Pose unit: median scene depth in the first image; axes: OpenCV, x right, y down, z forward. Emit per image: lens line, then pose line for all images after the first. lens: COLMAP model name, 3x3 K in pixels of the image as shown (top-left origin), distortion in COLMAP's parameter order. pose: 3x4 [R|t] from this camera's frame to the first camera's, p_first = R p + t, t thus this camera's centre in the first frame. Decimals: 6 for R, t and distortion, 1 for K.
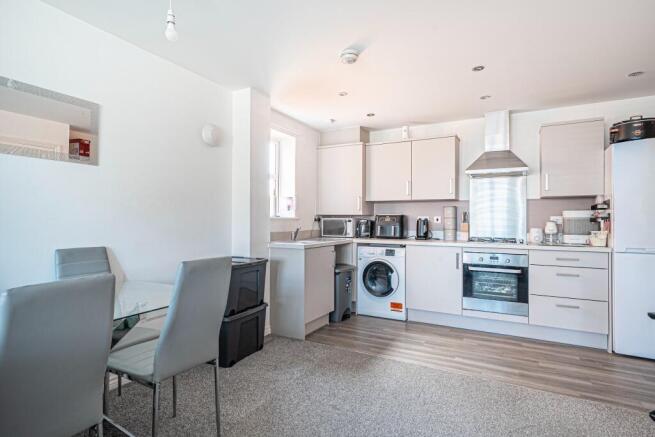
lens RADIAL K [[351.3, 0, 320.2], [0, 351.3, 218.6], [0, 0, 1]] dist [0.005903, 0.001537]
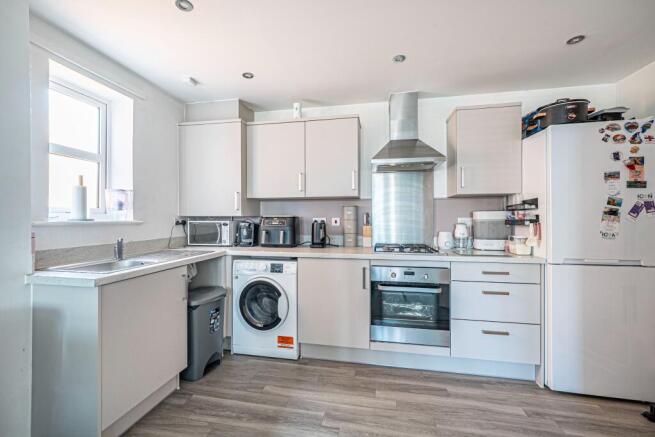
lens RADIAL K [[262.4, 0, 325.3], [0, 262.4, 220.5], [0, 0, 1]] dist [-0.002872, -0.000256]
pose [[0.950907, -0.008741, 0.309354, 0.128729], [0.003971, 0.999863, 0.016047, -0.011191], [-0.309452, -0.014031, 0.950812, 0.457011]]
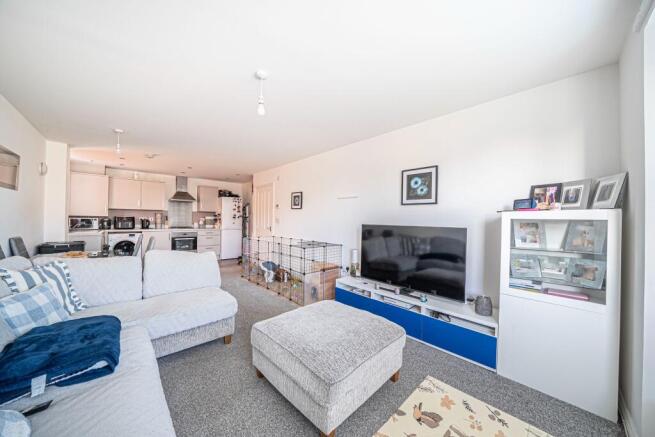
lens RADIAL K [[226.6, 0, 326.4], [0, 226.6, 220.1], [0, 0, 1]] dist [-0.015443, -0.000029]
pose [[0.305145, -0.003570, 0.952299, -0.691224], [-0.018800, 0.999776, 0.009772, -0.026151], [-0.952120, -0.020885, 0.305010, -0.452605]]
